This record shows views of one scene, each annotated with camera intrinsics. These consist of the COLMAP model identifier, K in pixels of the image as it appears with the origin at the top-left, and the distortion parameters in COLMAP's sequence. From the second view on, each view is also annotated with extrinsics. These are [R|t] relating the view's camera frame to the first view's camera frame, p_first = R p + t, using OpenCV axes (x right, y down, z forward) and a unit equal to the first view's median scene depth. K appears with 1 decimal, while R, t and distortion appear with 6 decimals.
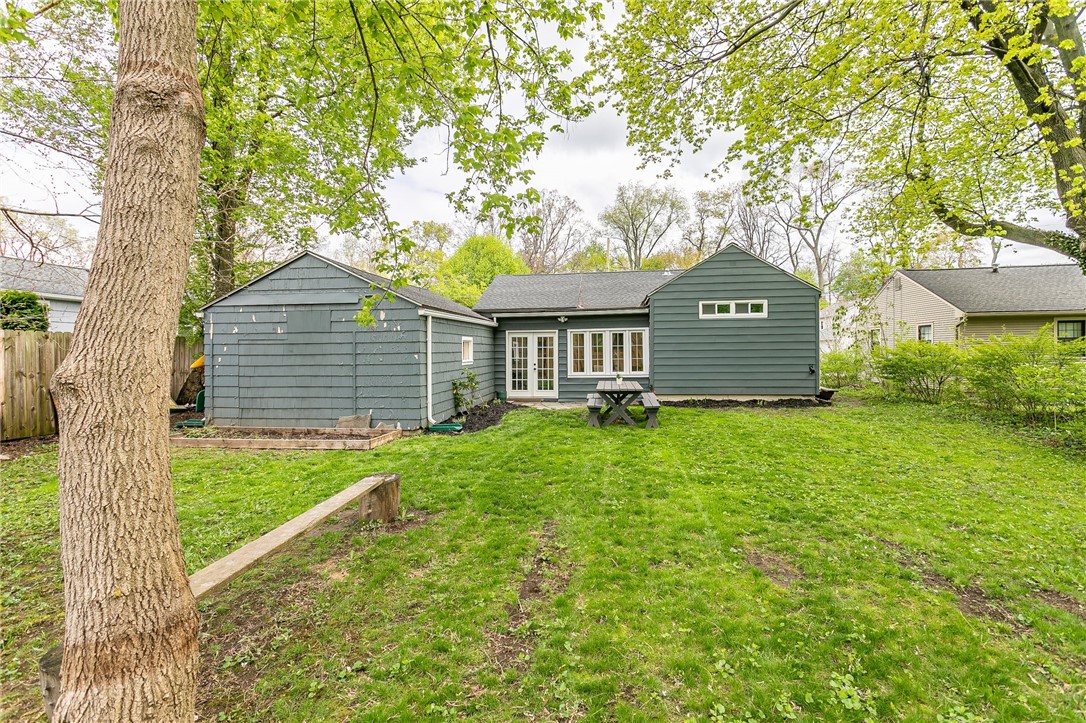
lens RADIAL K [[512.9, 0, 547.3], [0, 512.9, 354.1], [0, 0, 1]] dist [-0.000567, 0.000668]
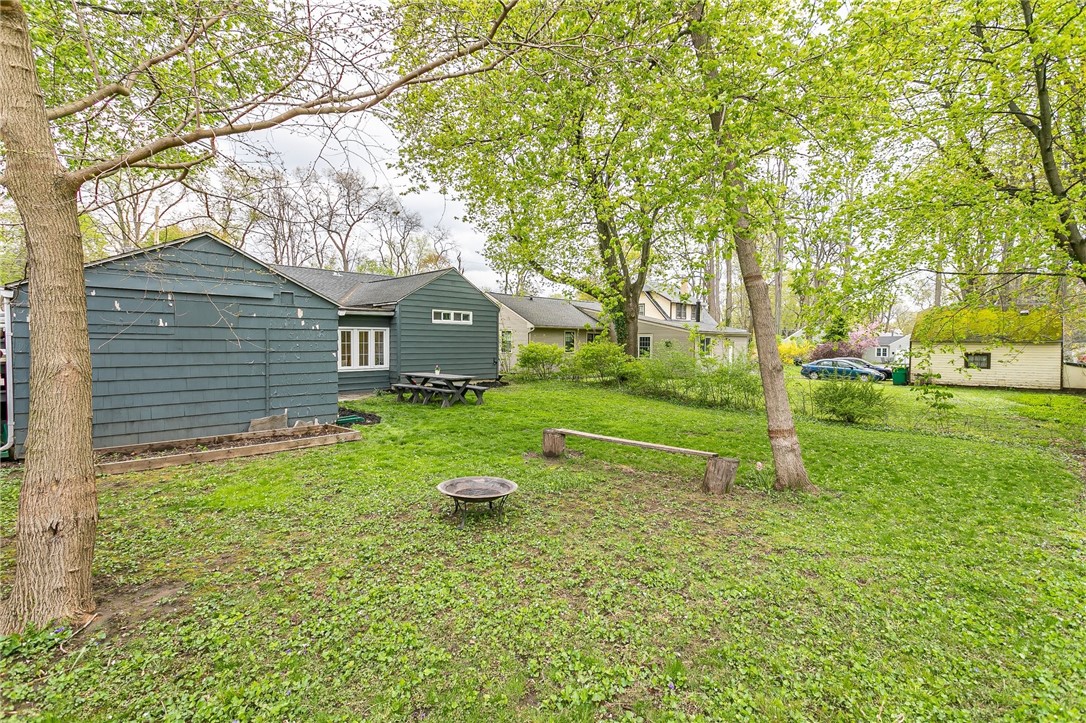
lens RADIAL K [[512.9, 0, 547.3], [0, 512.9, 354.1], [0, 0, 1]] dist [-0.000567, 0.000668]
pose [[0.584460, -0.004282, 0.811411, -0.589817], [-0.007344, 0.999917, 0.010567, -0.007091], [-0.811389, -0.012135, 0.584381, 0.017281]]
